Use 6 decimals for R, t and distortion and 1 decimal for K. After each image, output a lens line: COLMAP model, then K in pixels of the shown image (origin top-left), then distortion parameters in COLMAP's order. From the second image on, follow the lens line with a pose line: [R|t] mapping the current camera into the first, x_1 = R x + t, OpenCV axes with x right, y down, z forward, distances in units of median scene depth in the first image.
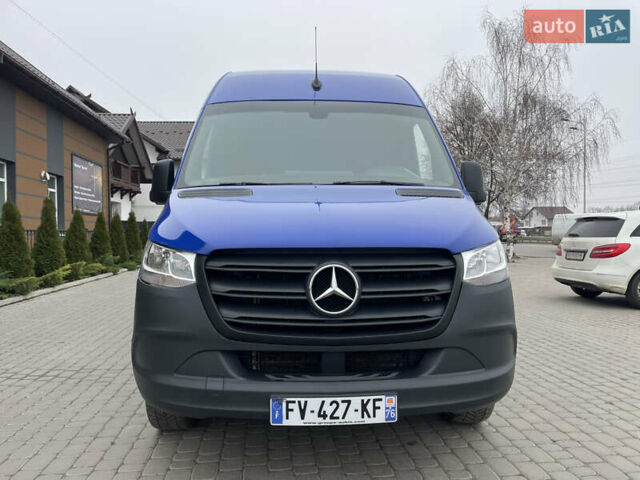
lens RADIAL K [[514.1, 0, 316.8], [0, 514.1, 238.5], [0, 0, 1]] dist [0.103498, -0.145093]
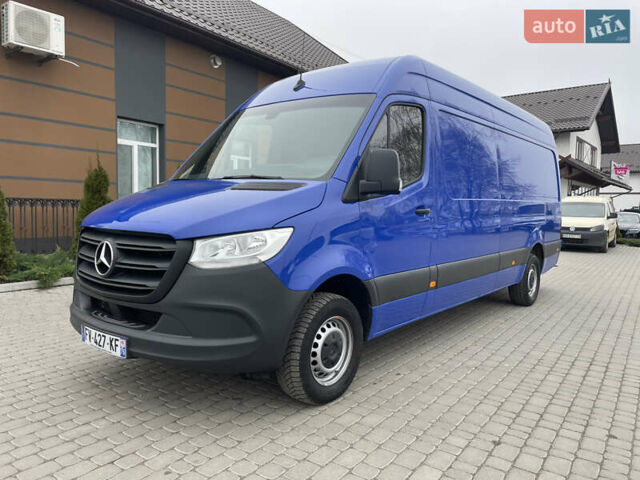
lens RADIAL K [[514.1, 0, 316.8], [0, 514.1, 238.5], [0, 0, 1]] dist [0.103498, -0.145093]
pose [[0.710984, 0.065850, -0.700118, 1.396594], [-0.032534, 0.997620, 0.060793, -0.059819], [0.702455, -0.020446, 0.711434, 0.371465]]
